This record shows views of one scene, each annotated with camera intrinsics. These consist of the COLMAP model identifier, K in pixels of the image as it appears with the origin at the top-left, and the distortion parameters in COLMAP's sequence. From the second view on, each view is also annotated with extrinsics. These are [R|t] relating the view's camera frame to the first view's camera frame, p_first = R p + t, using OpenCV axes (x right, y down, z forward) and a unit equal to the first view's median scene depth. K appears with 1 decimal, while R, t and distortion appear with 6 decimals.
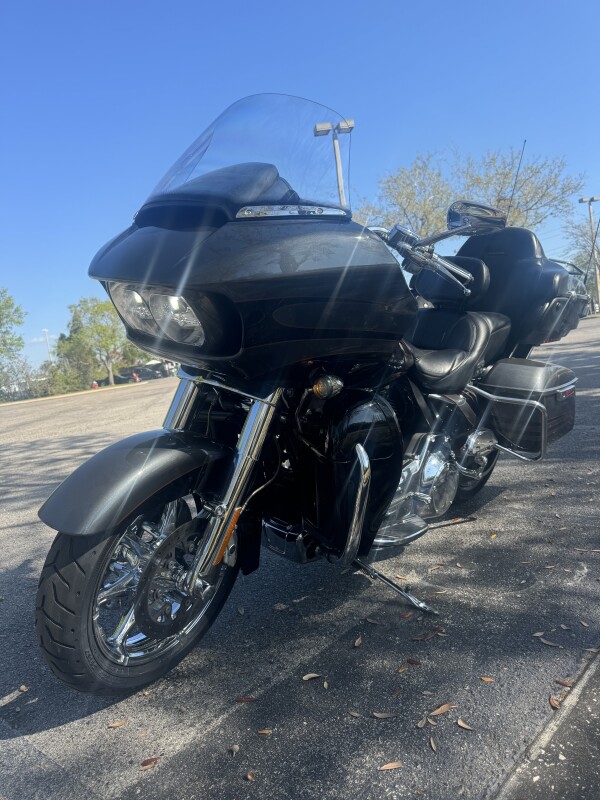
lens RADIAL K [[567.1, 0, 300.0], [0, 567.1, 400.0], [0, 0, 1]] dist [0.005441, -0.001268]
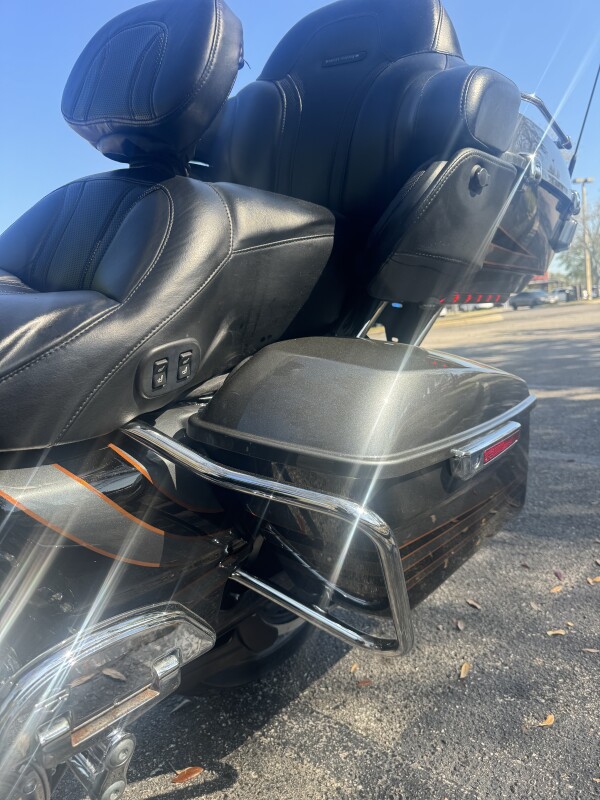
lens RADIAL K [[567.1, 0, 300.0], [0, 567.1, 400.0], [0, 0, 1]] dist [0.005441, -0.001268]
pose [[0.999037, 0.035294, 0.026078, 0.353833], [-0.036288, 0.998593, 0.038680, -0.050502], [-0.024676, -0.039589, 0.998911, 0.685745]]
